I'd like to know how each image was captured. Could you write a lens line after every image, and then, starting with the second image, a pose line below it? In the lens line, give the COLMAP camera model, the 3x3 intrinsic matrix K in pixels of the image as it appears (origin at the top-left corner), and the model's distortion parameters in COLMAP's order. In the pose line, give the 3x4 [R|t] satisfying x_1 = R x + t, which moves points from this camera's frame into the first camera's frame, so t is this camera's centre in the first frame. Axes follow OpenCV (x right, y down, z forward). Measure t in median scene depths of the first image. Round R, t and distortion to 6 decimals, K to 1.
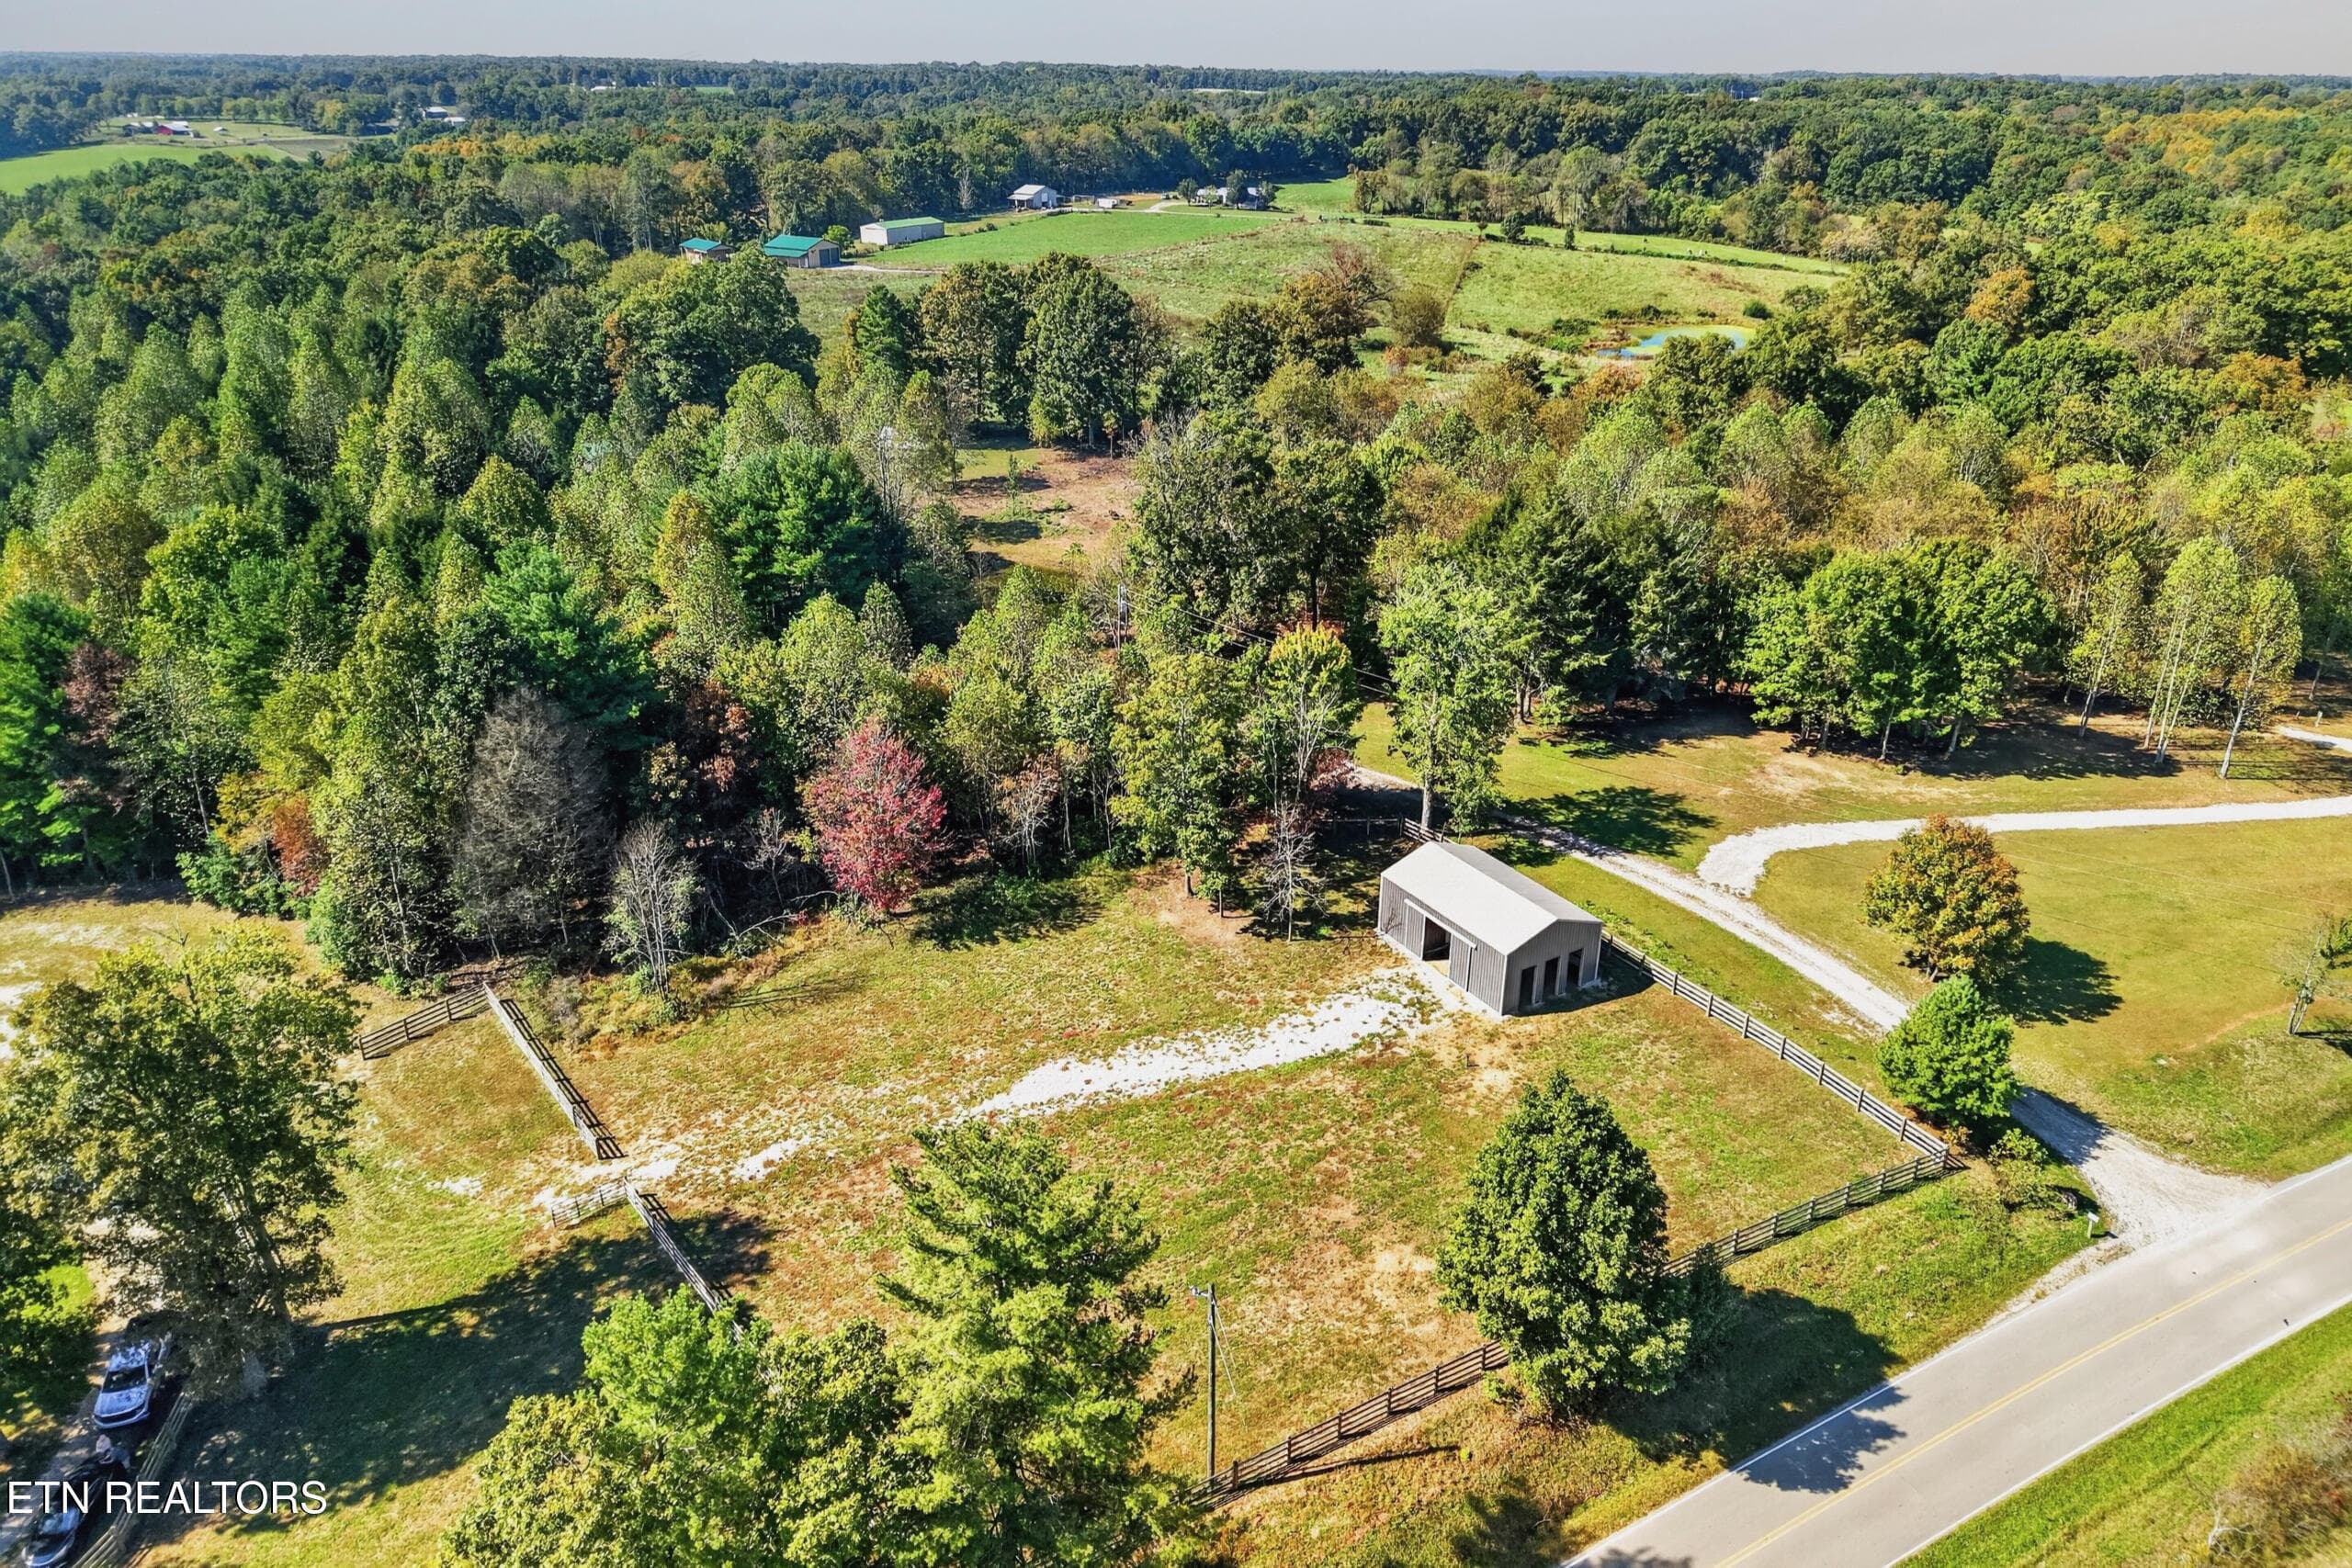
lens RADIAL K [[1560.9, 0, 1177.6], [0, 1560.9, 699.6], [0, 0, 1]] dist [0.040719, -0.040179]
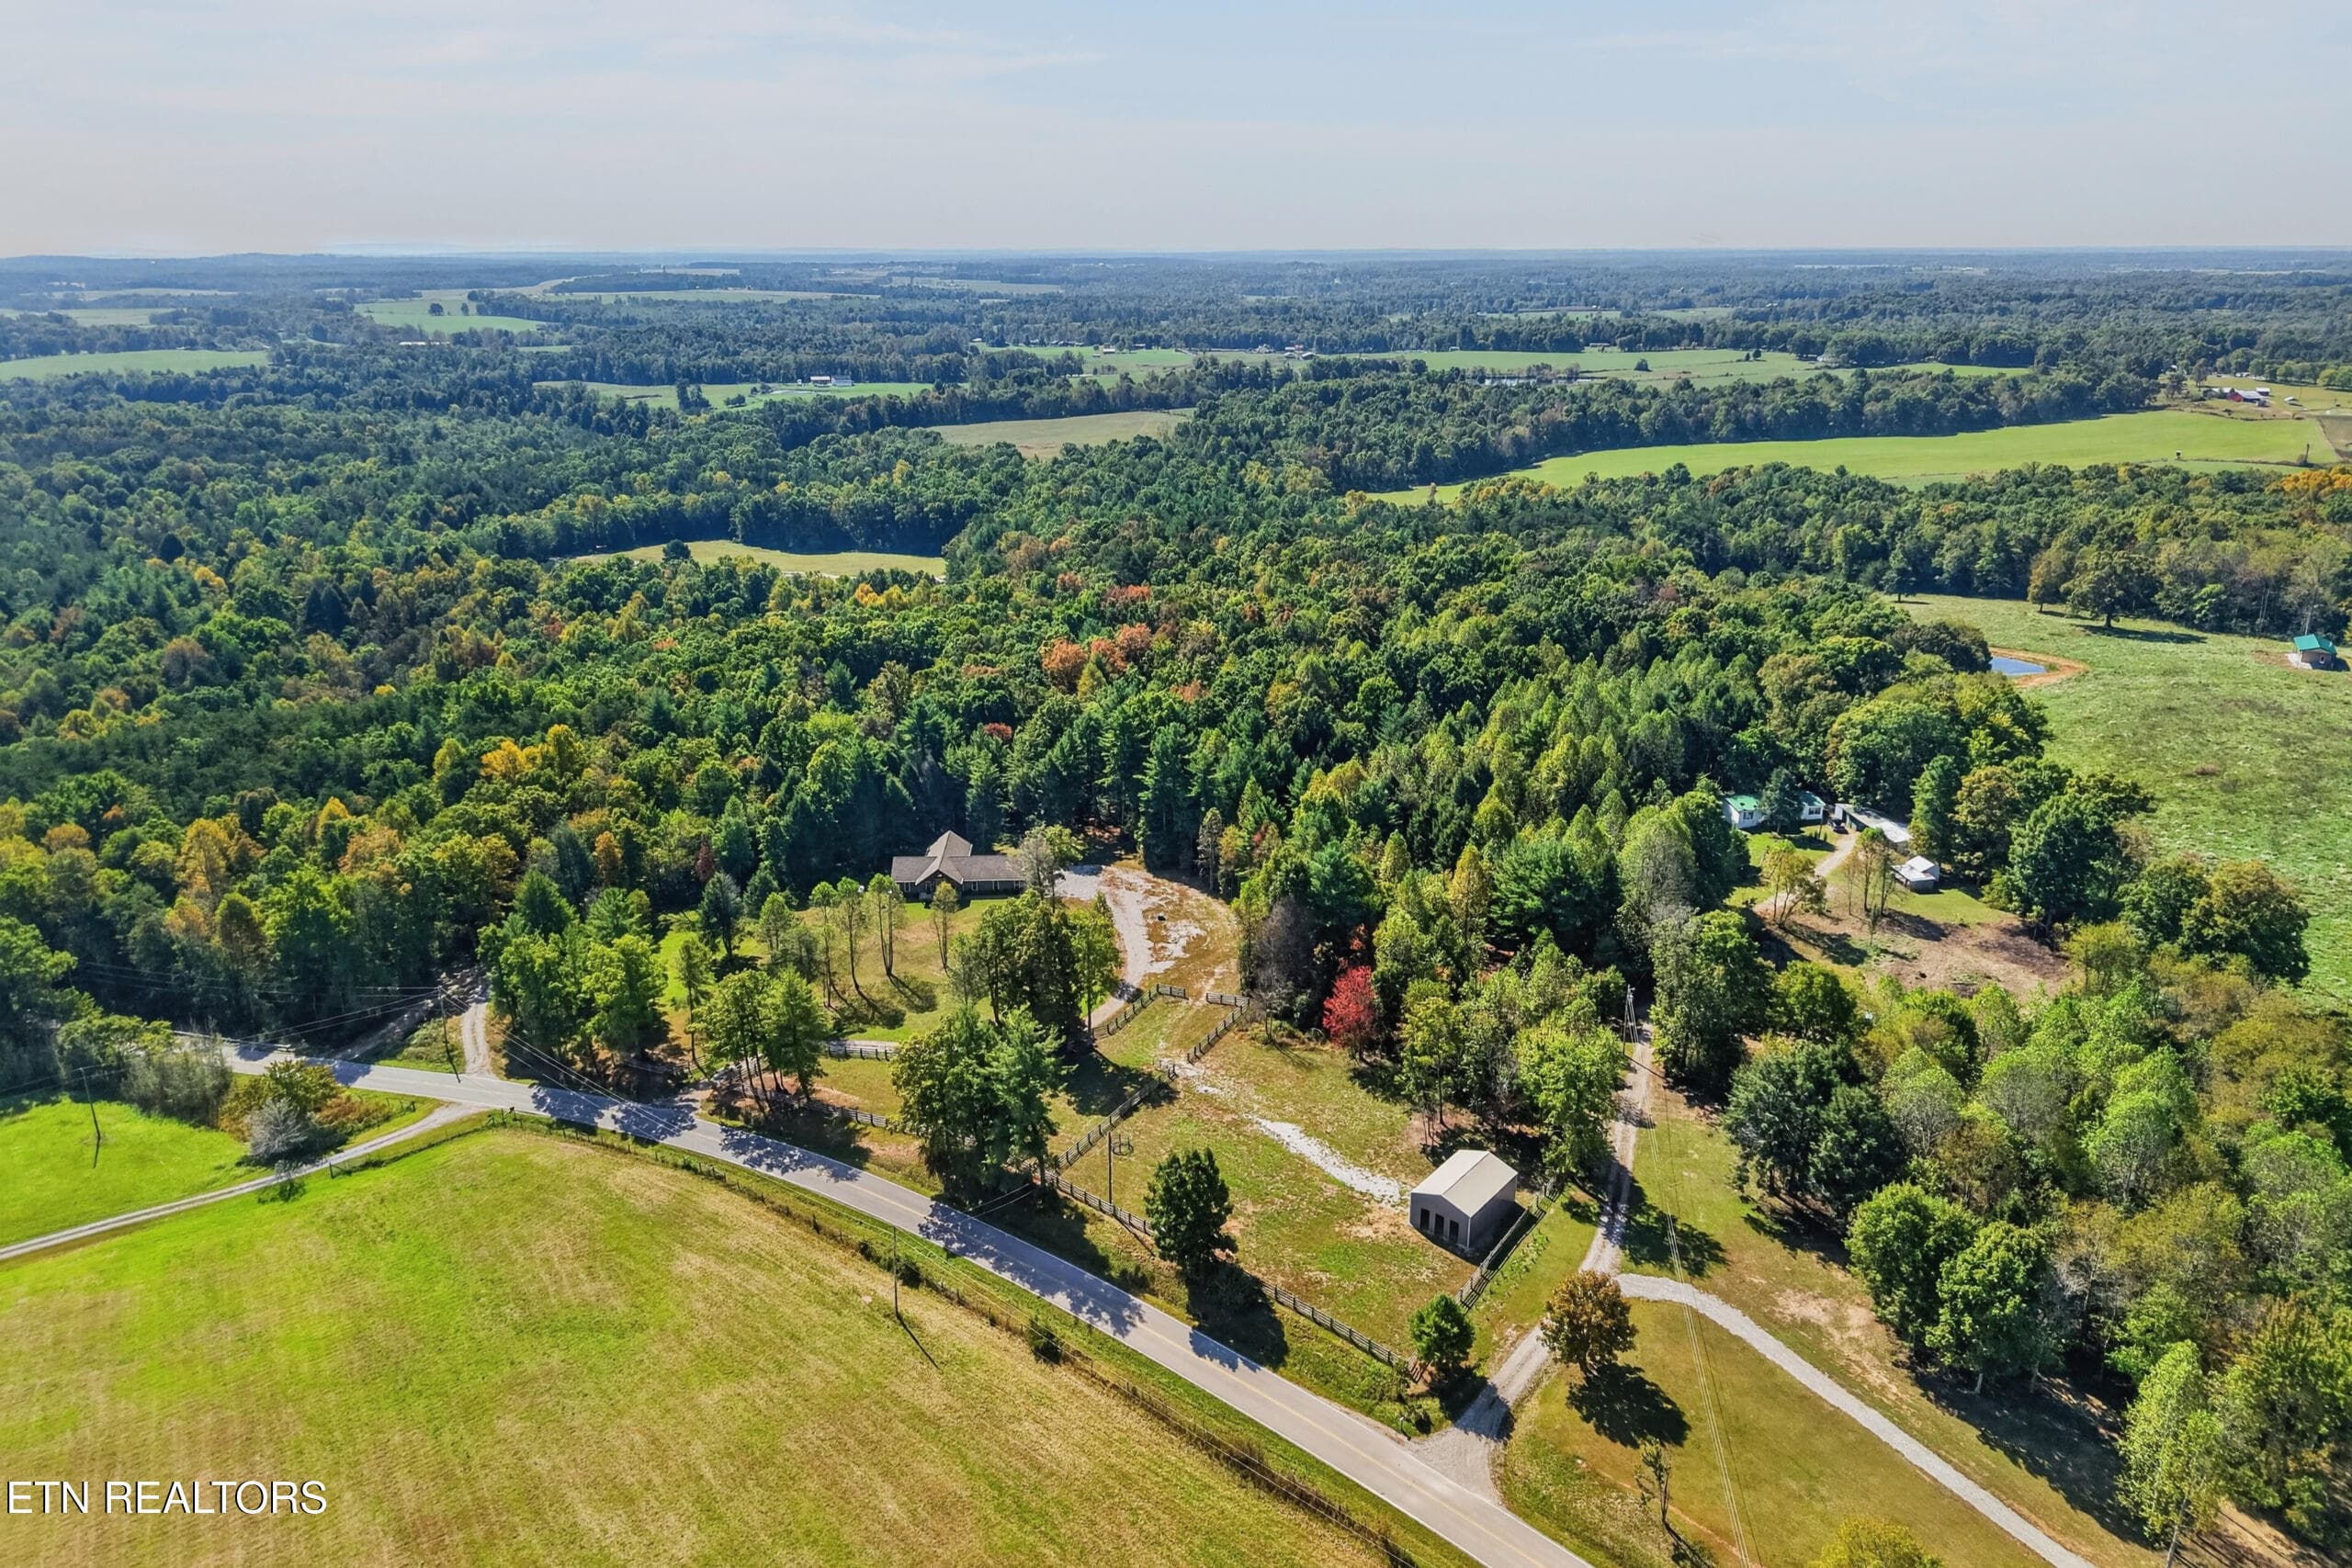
lens RADIAL K [[1560.9, 0, 1173.0], [0, 1560.9, 778.5], [0, 0, 1]] dist [0.040719, -0.040179]
pose [[0.336319, 0.293026, -0.895000, 1.215789], [-0.348091, 0.921737, 0.170976, -0.389360], [0.875055, 0.254039, 0.411998, -0.152829]]
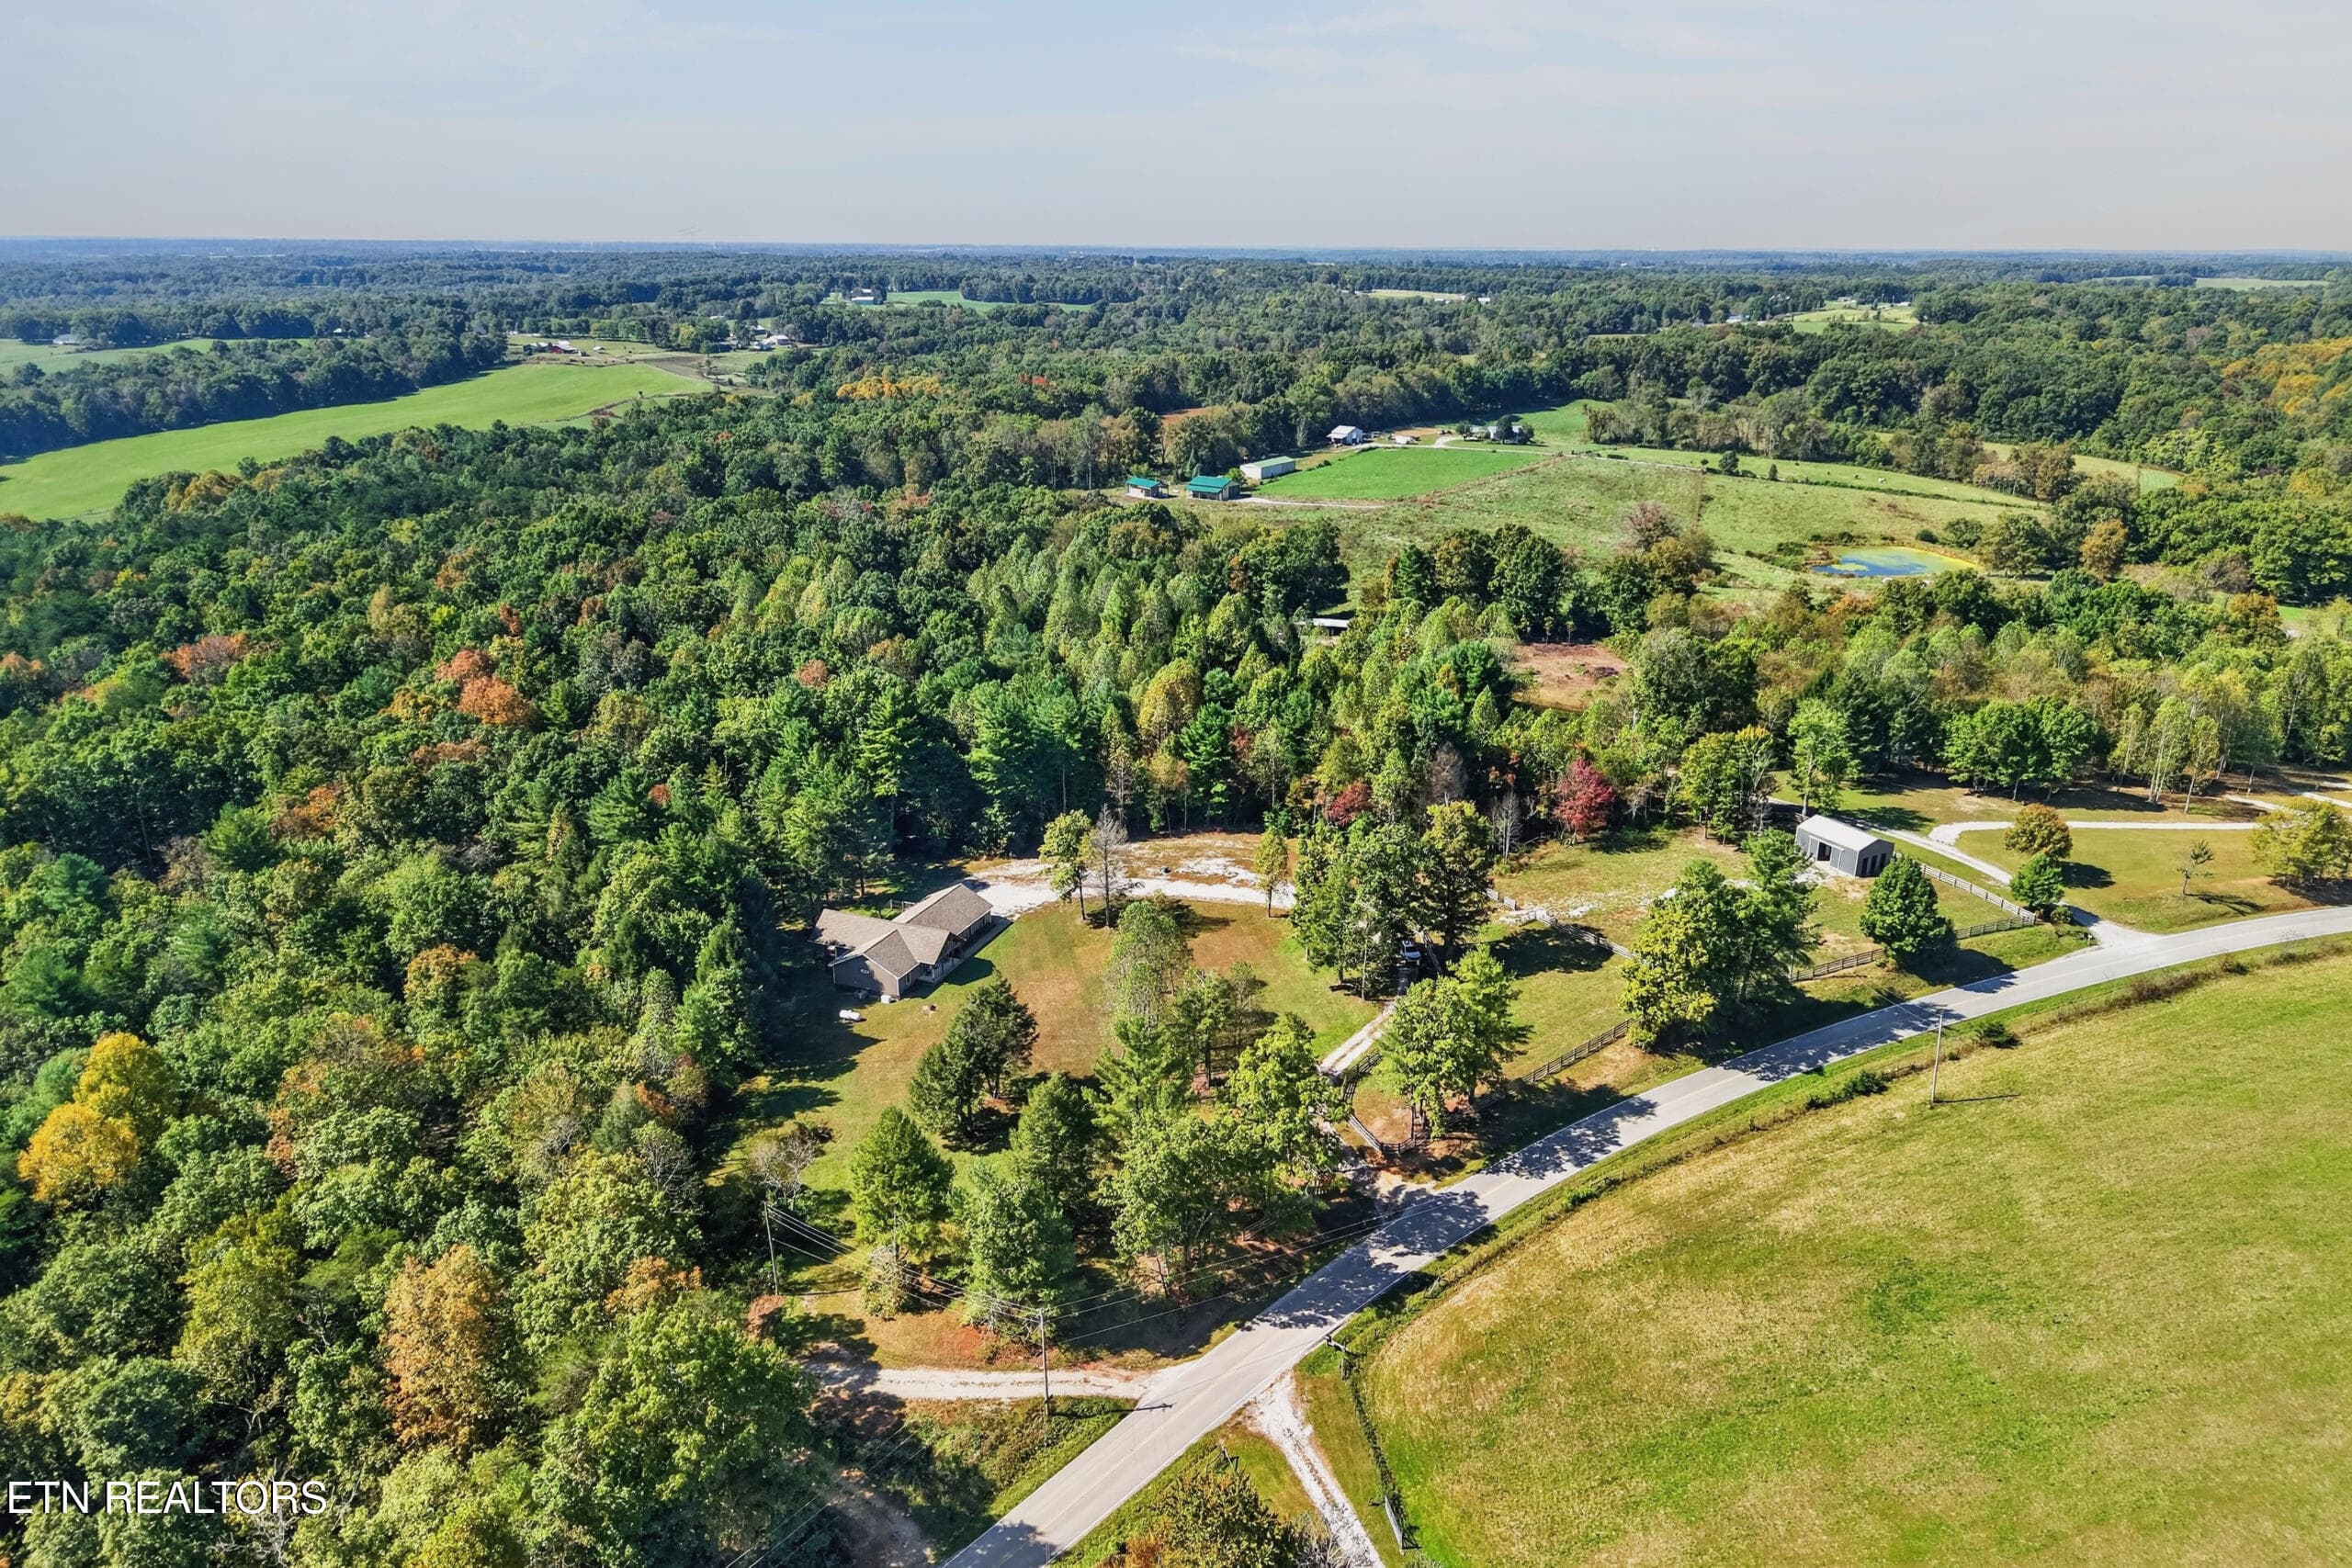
lens RADIAL K [[1560.9, 0, 1171.7], [0, 1560.9, 763.4], [0, 0, 1]] dist [0.040719, -0.040179]
pose [[0.996491, 0.021588, -0.080863, -0.491908], [-0.026559, 0.997790, -0.060915, 0.144350], [0.079369, 0.062849, 0.994862, -1.155568]]
